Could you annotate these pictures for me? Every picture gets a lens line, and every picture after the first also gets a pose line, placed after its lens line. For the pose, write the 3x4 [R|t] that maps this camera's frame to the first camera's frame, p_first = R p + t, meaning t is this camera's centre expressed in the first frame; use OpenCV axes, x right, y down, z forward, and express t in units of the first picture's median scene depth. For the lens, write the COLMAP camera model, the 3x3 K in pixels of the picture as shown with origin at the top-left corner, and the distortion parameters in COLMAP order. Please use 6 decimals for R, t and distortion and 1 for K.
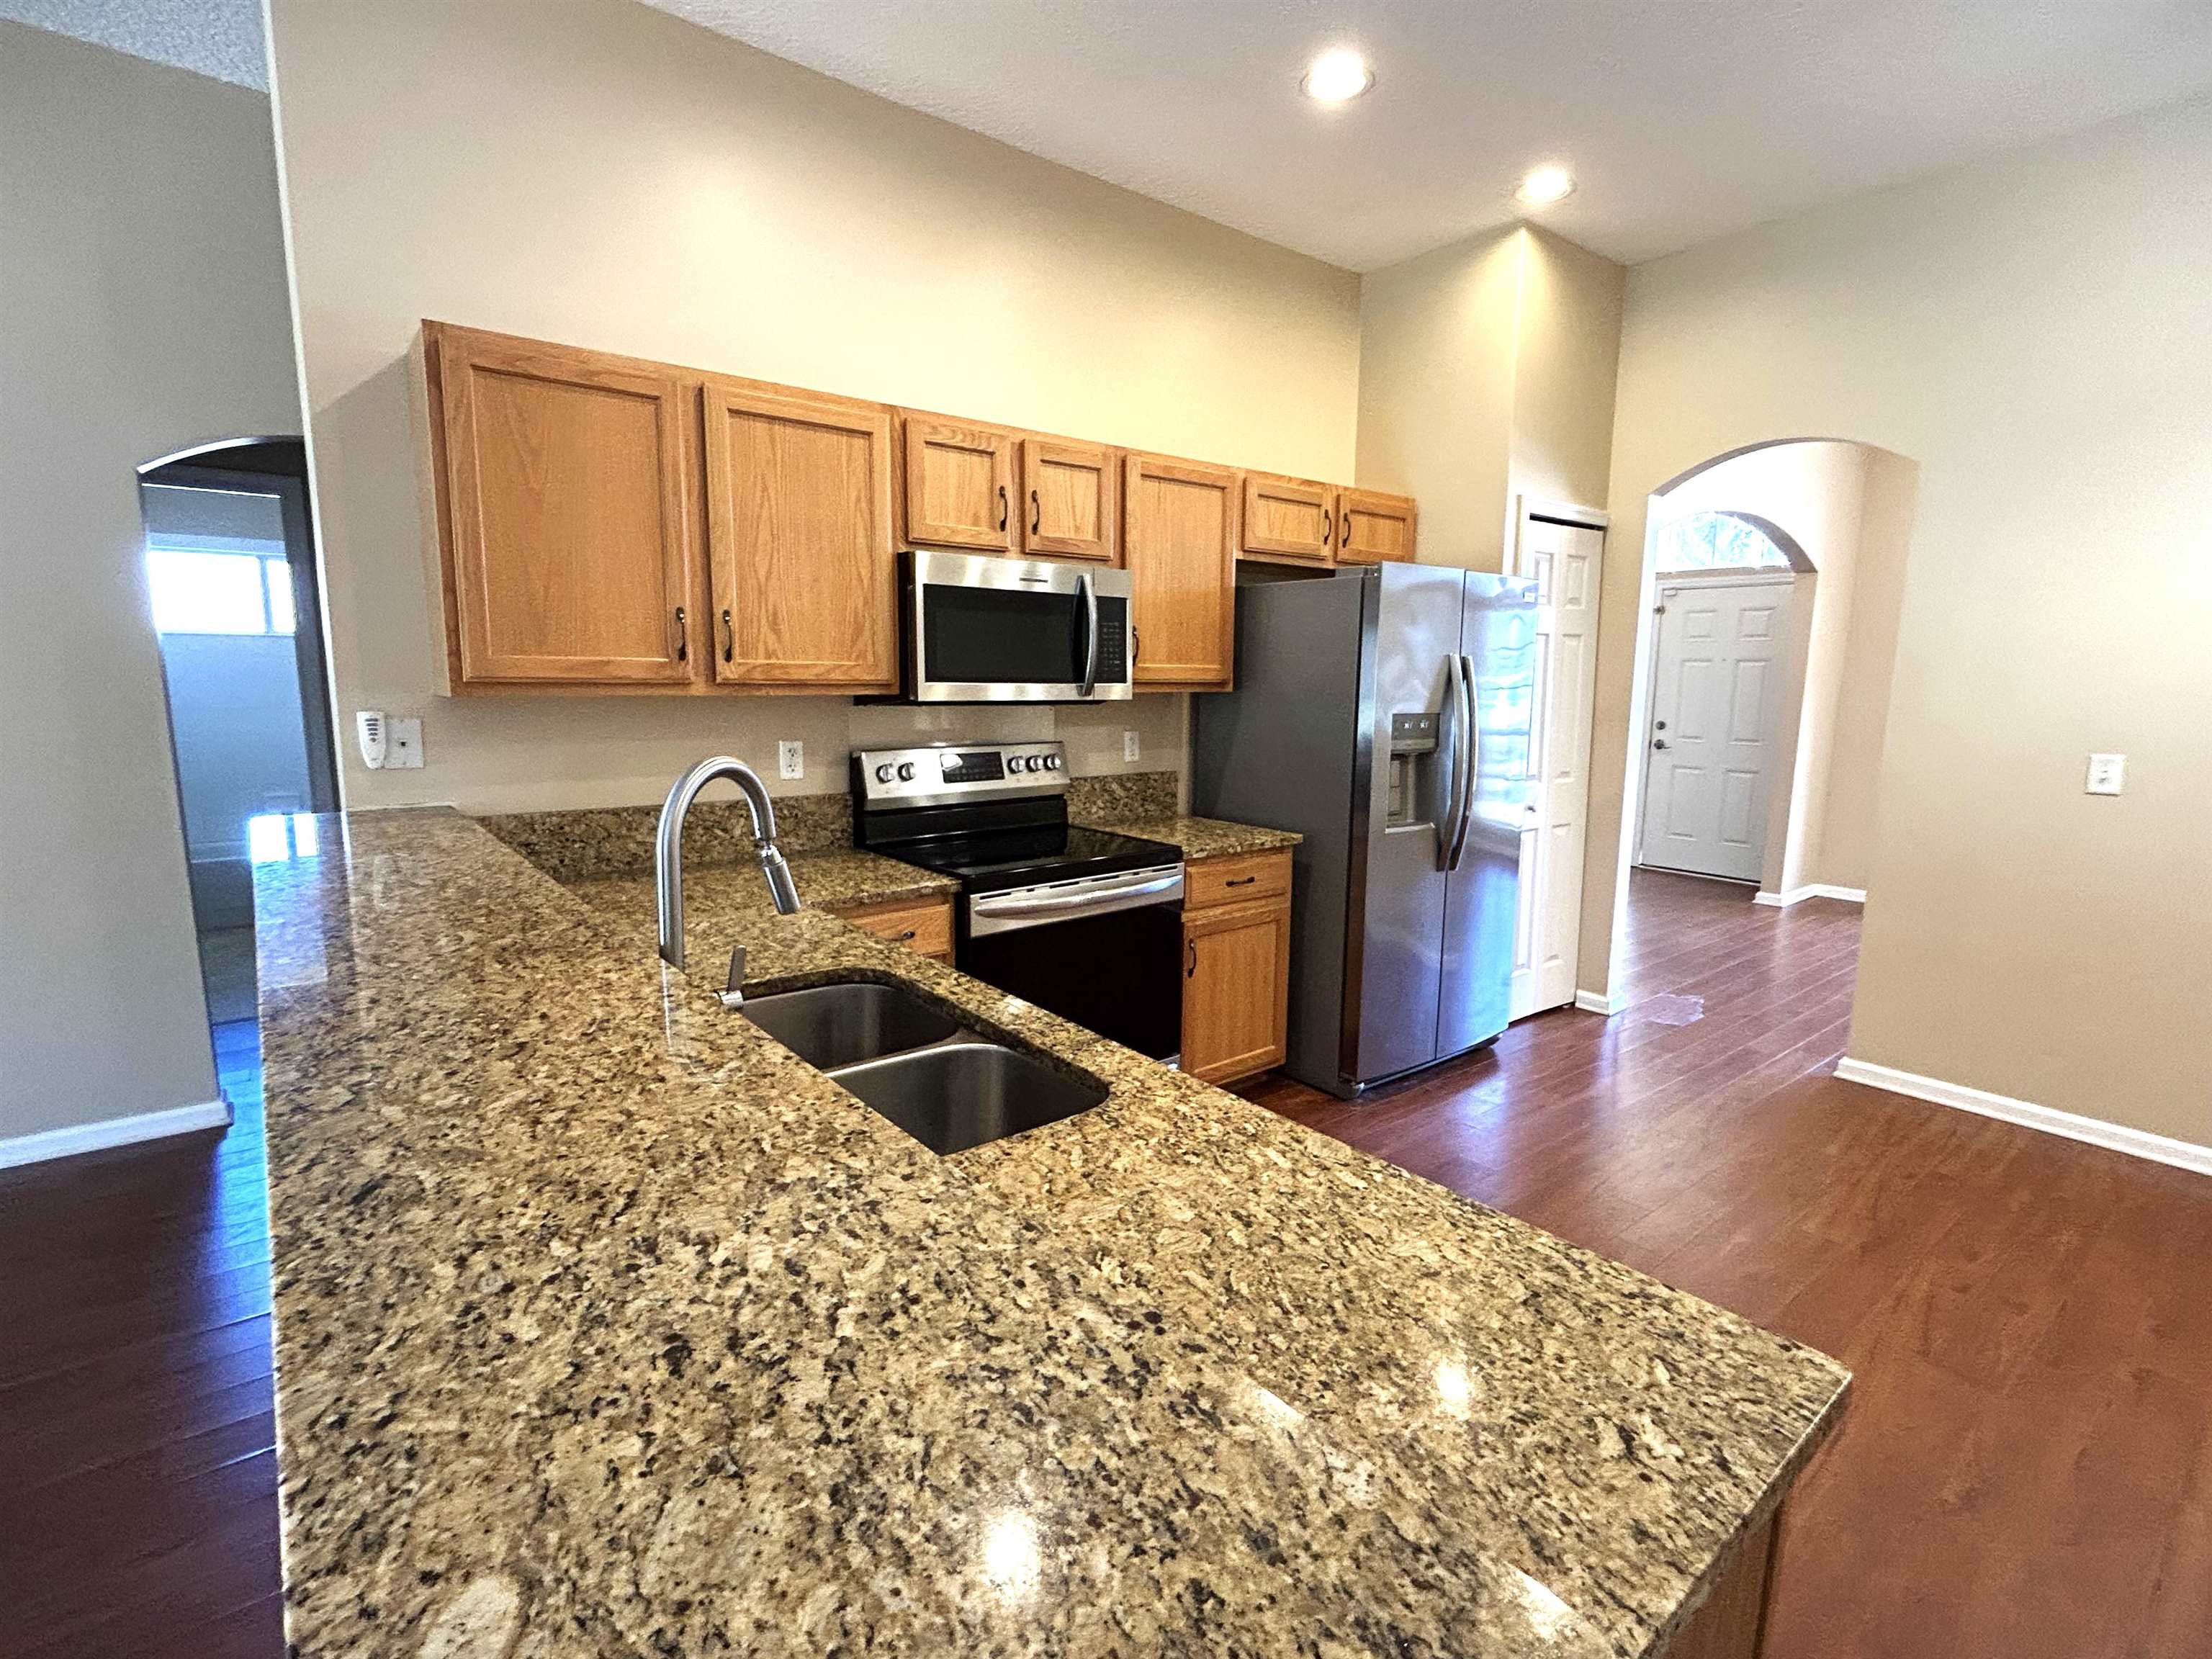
lens RADIAL K [[1042.9, 0, 1093.2], [0, 1042.9, 827.4], [0, 0, 1]] dist [-0.006815, 0.003176]
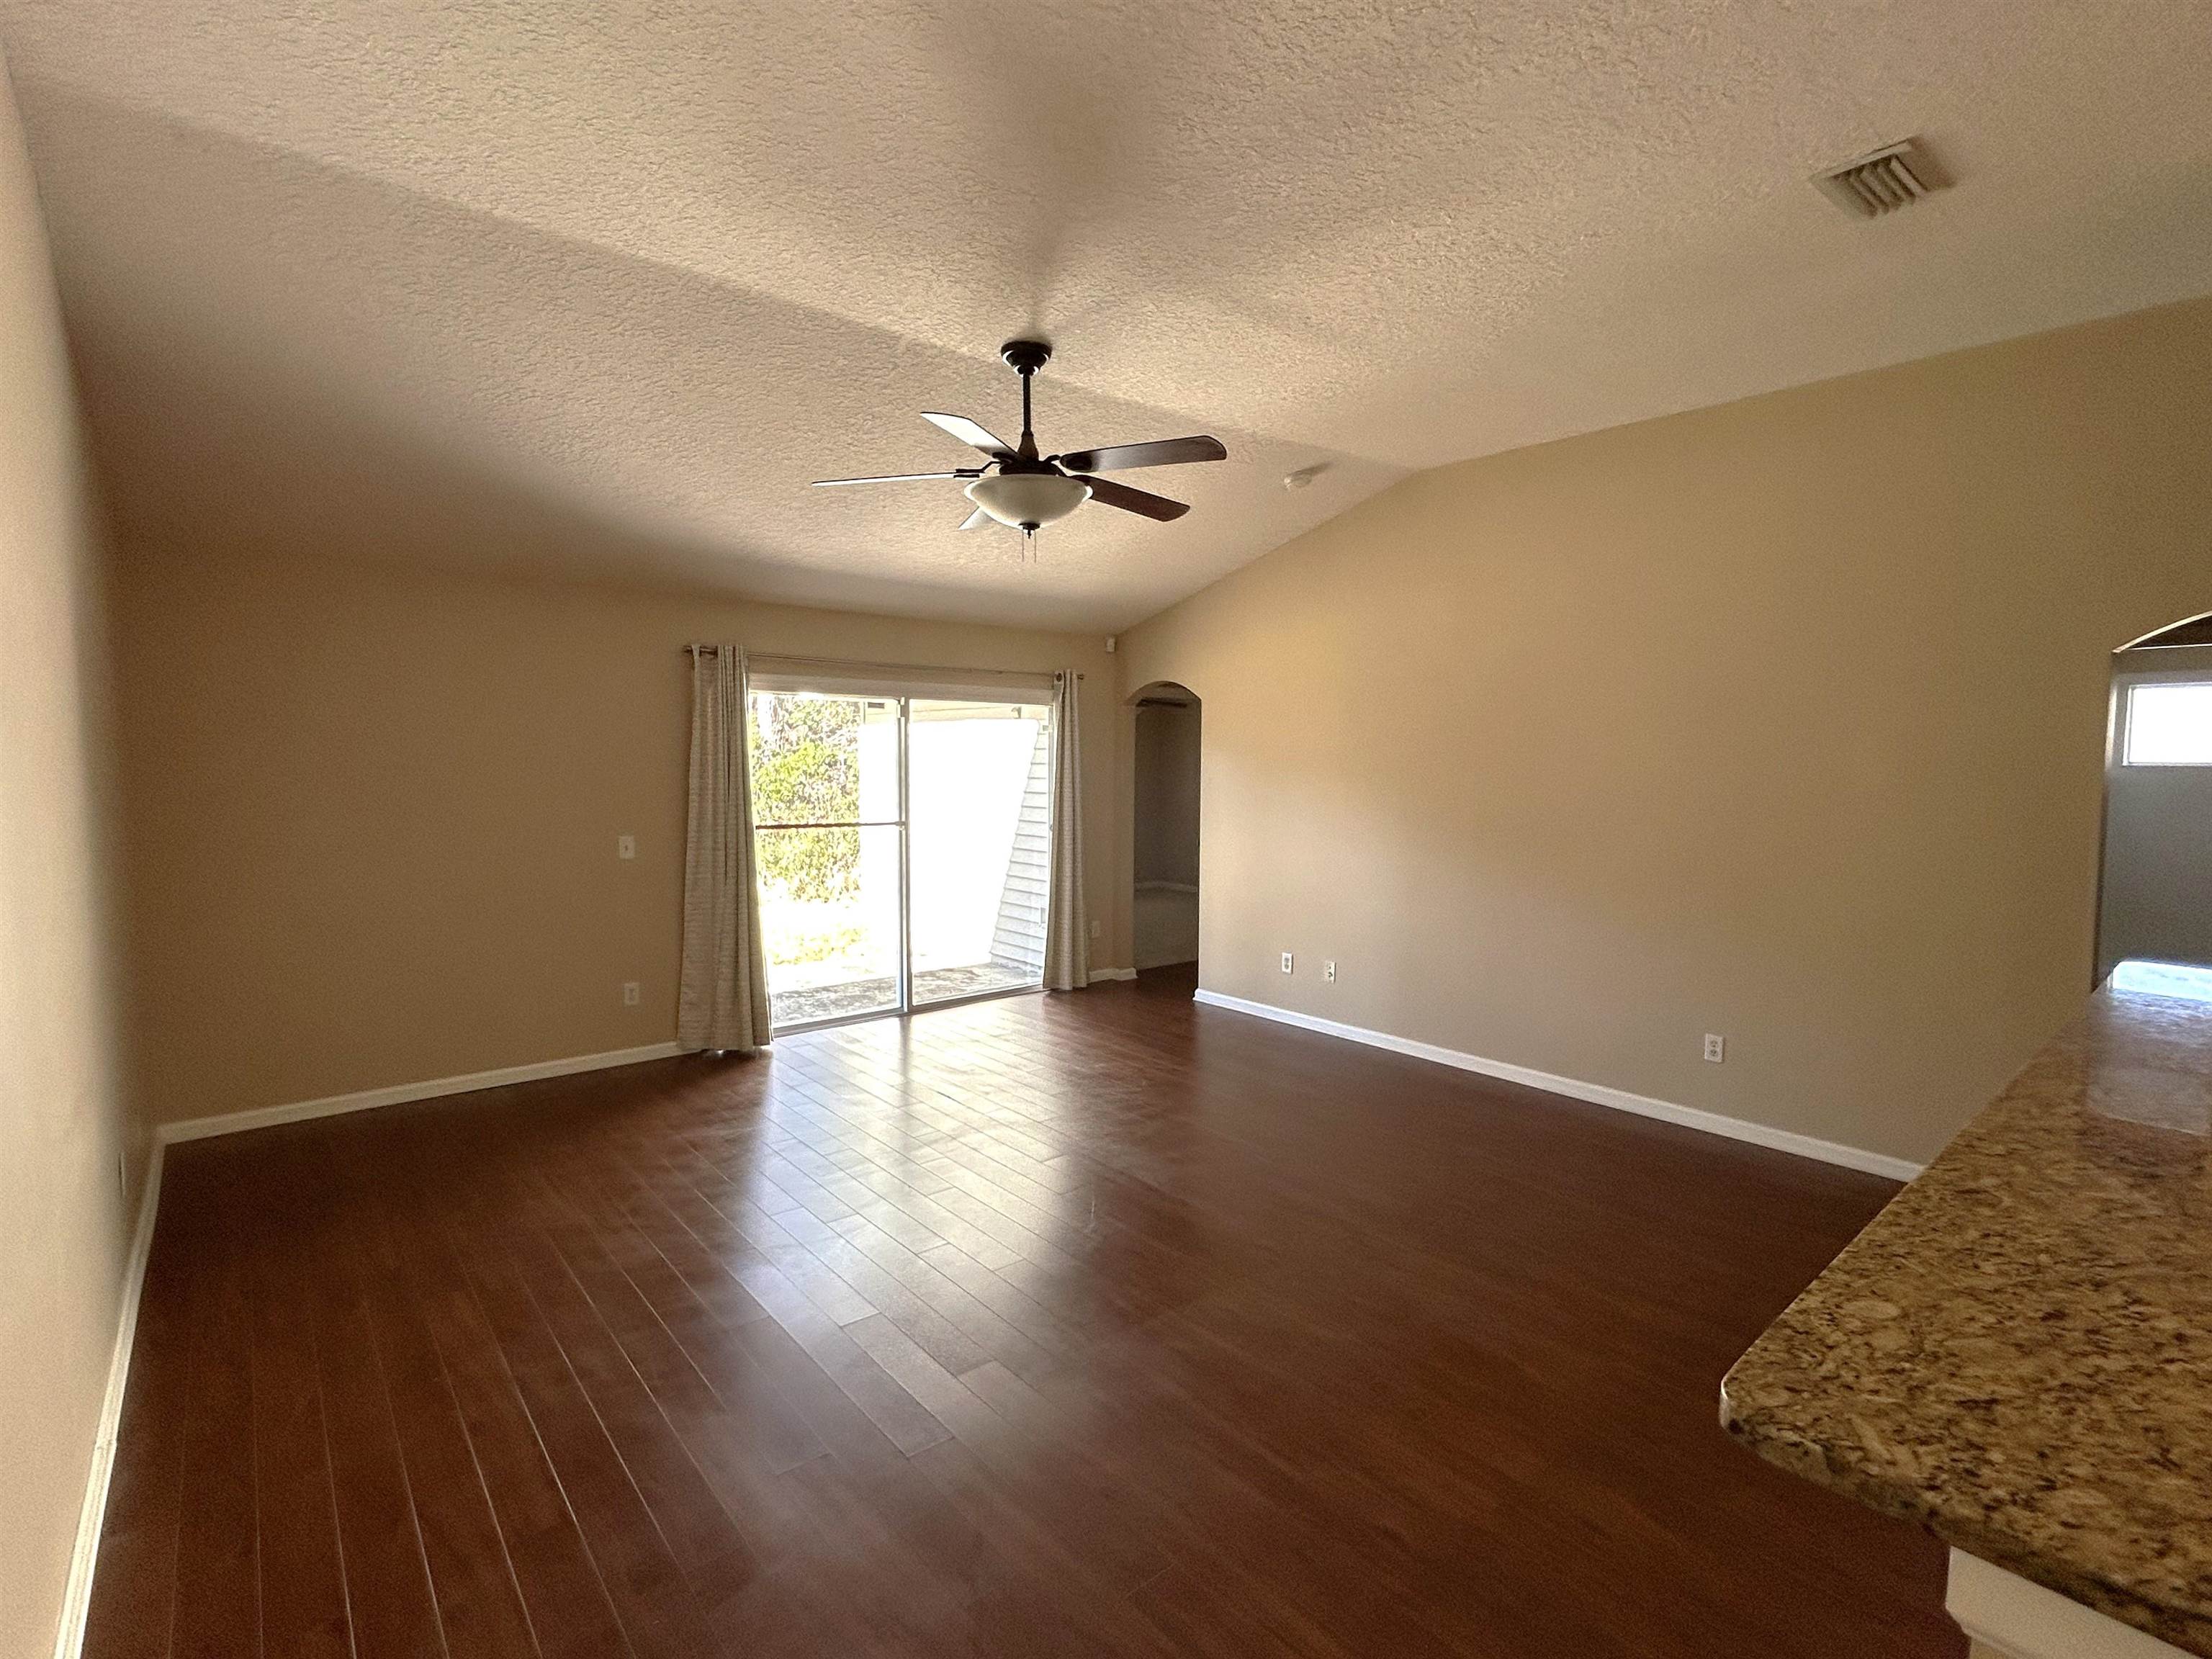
lens RADIAL K [[1042.9, 0, 1100.6], [0, 1042.9, 833.8], [0, 0, 1]] dist [-0.006815, 0.003176]
pose [[0.031286, 0.059068, -0.997764, 0.234147], [-0.155617, 0.986367, 0.053514, -0.027266], [0.987322, 0.153595, 0.040051, -0.148285]]
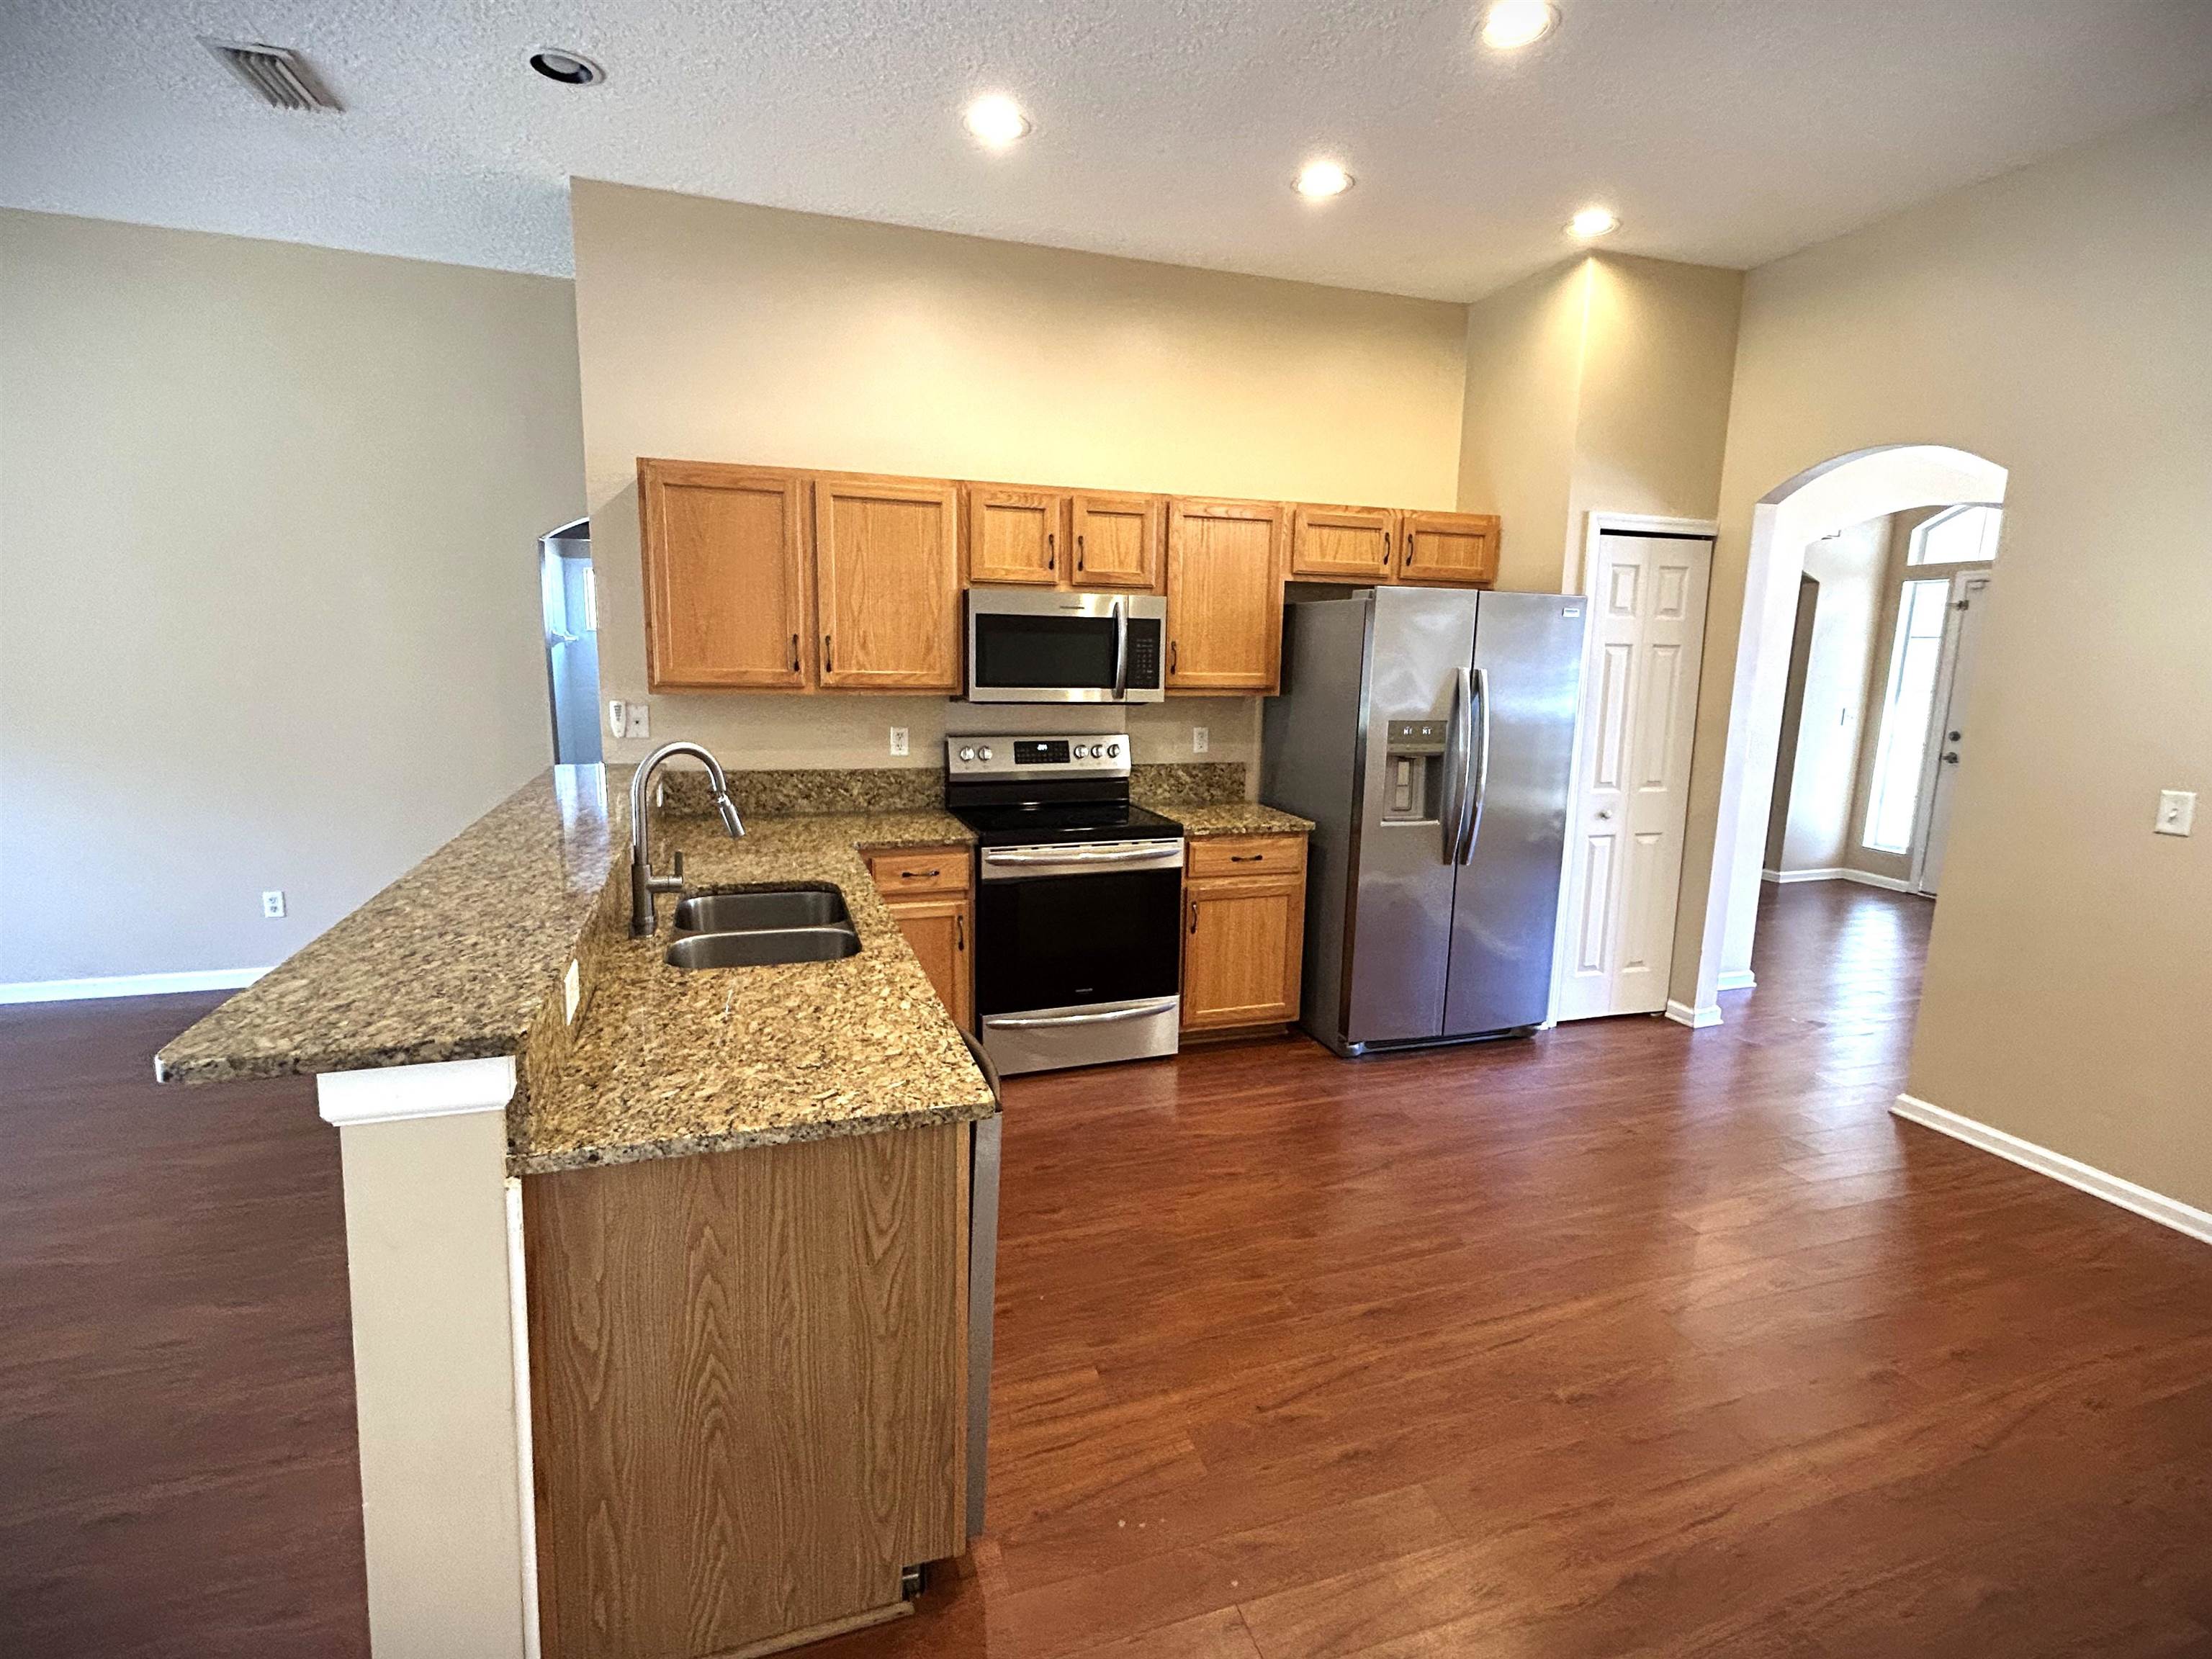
lens RADIAL K [[1042.9, 0, 1095.9], [0, 1042.9, 826.0], [0, 0, 1]] dist [-0.006815, 0.003176]
pose [[0.939463, 0.066215, -0.336193, 0.430247], [-0.060206, 0.997785, 0.028279, -0.008815], [0.337321, -0.006326, 0.941369, -0.197206]]
